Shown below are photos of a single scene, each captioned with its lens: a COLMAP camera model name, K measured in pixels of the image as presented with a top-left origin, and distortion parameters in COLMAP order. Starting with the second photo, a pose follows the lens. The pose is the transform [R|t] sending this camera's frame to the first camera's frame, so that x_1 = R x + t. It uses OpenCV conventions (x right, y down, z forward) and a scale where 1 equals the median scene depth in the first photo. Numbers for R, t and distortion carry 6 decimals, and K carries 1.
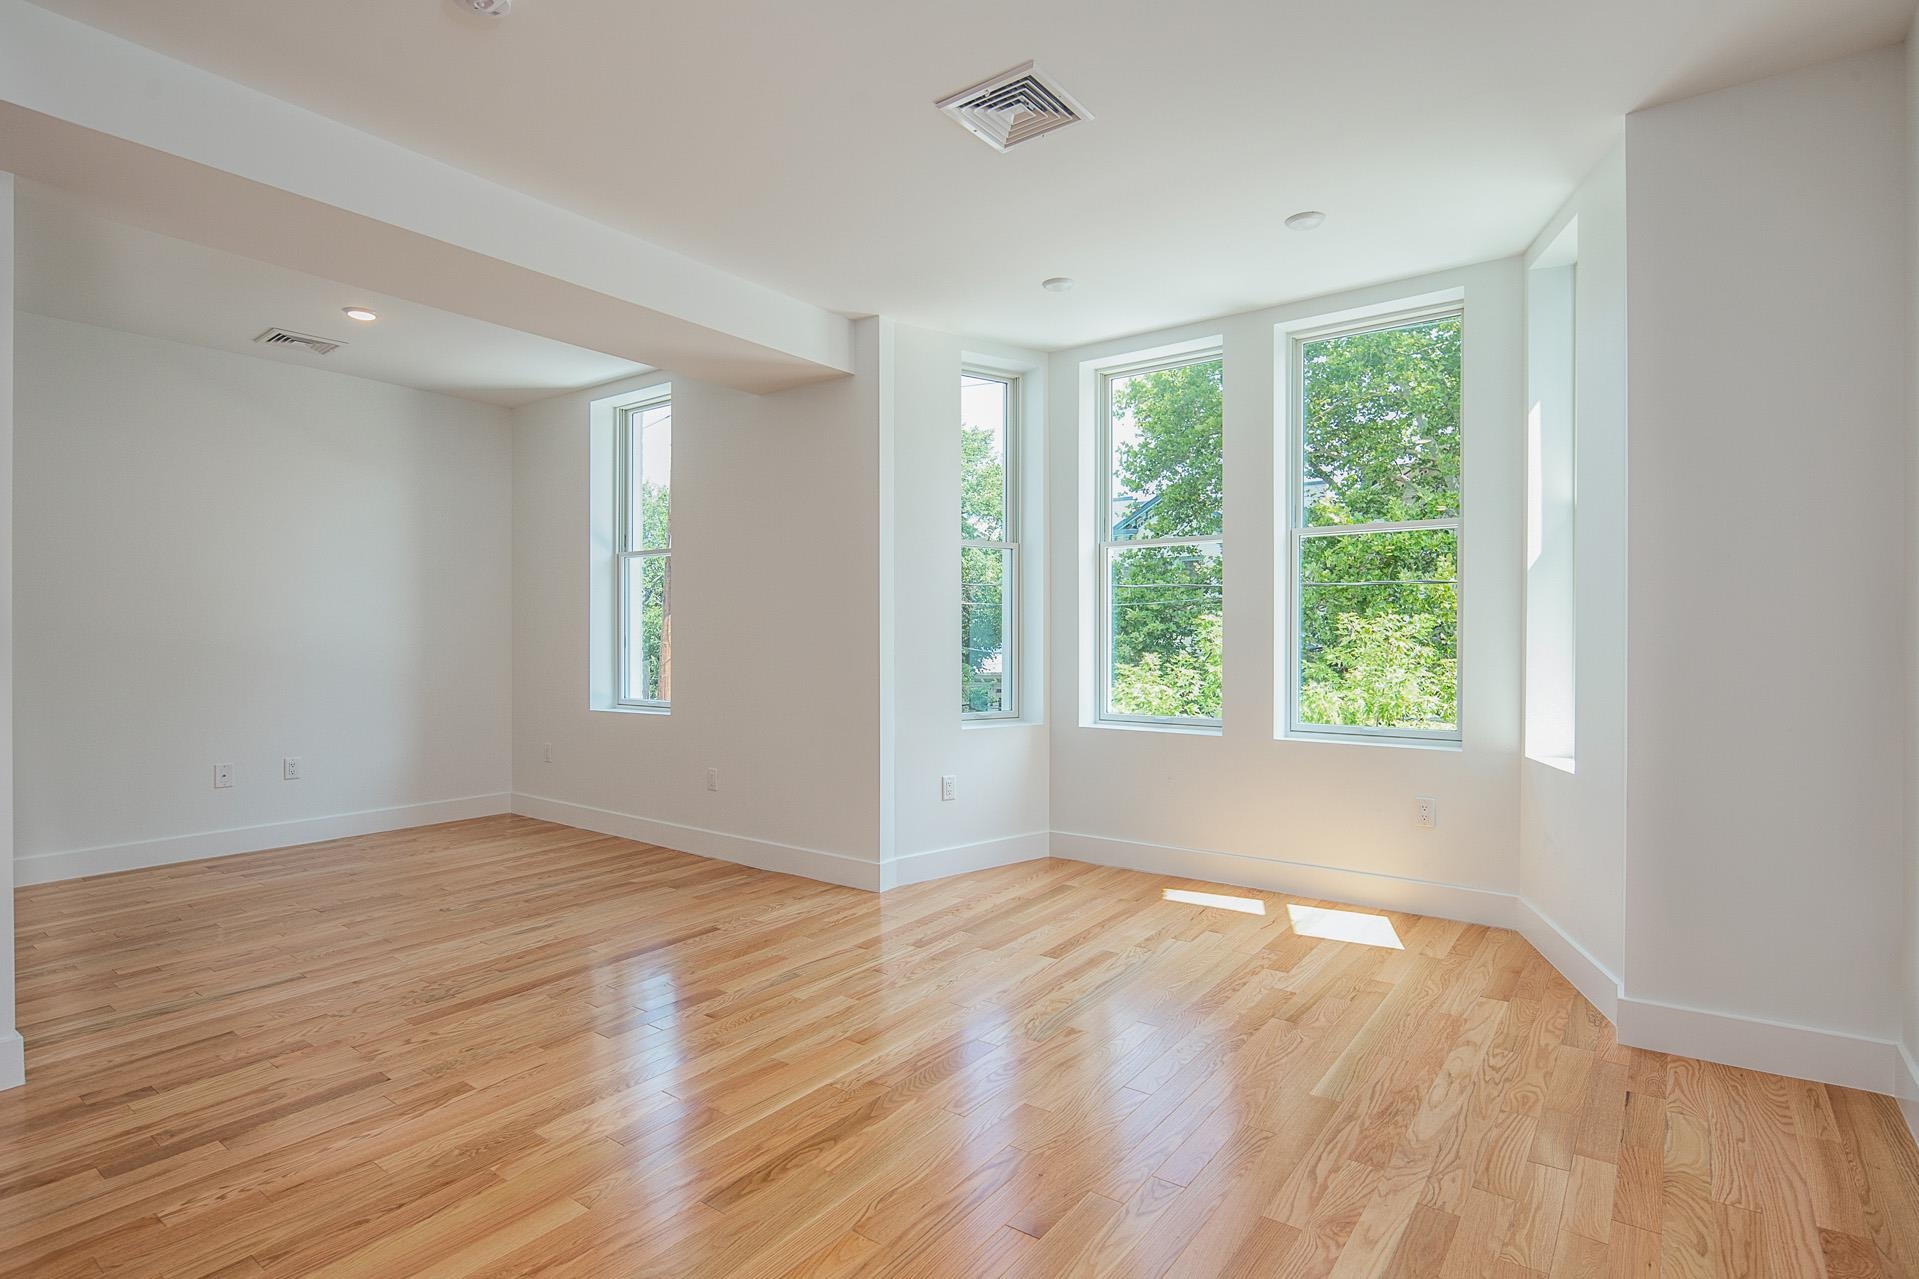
lens RADIAL K [[941.6, 0, 963.6], [0, 941.6, 645.2], [0, 0, 1]] dist [-0.002574, -0.000153]
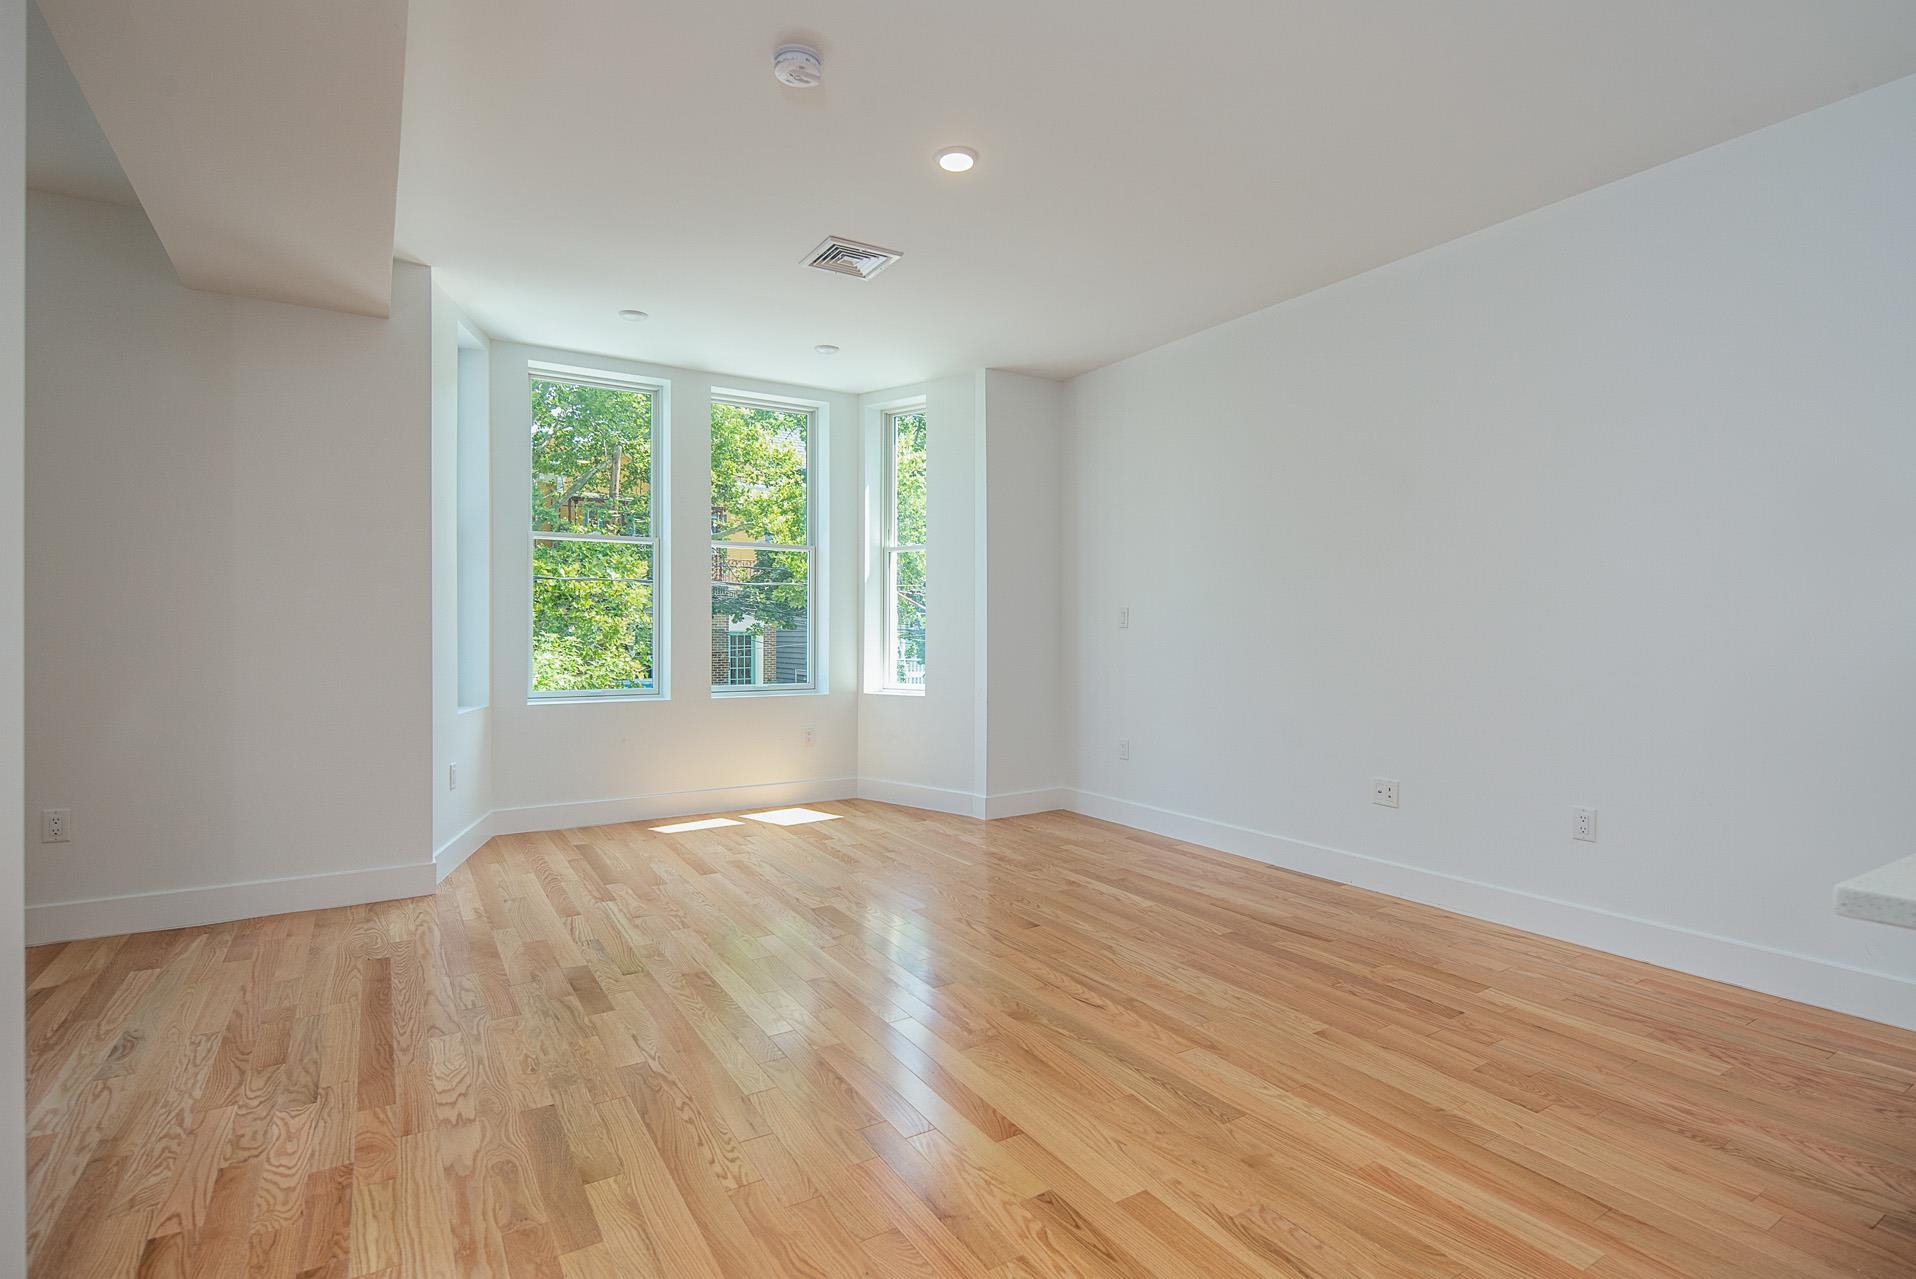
lens RADIAL K [[940.1, 0, 963.5], [0, 940.1, 632.2], [0, 0, 1]] dist [-0.002574, -0.000153]
pose [[0.367312, -0.000296, 0.930098, -0.907221], [0.002279, 0.999997, -0.000582, 0.010238], [-0.930095, 0.002333, 0.367311, 0.215407]]
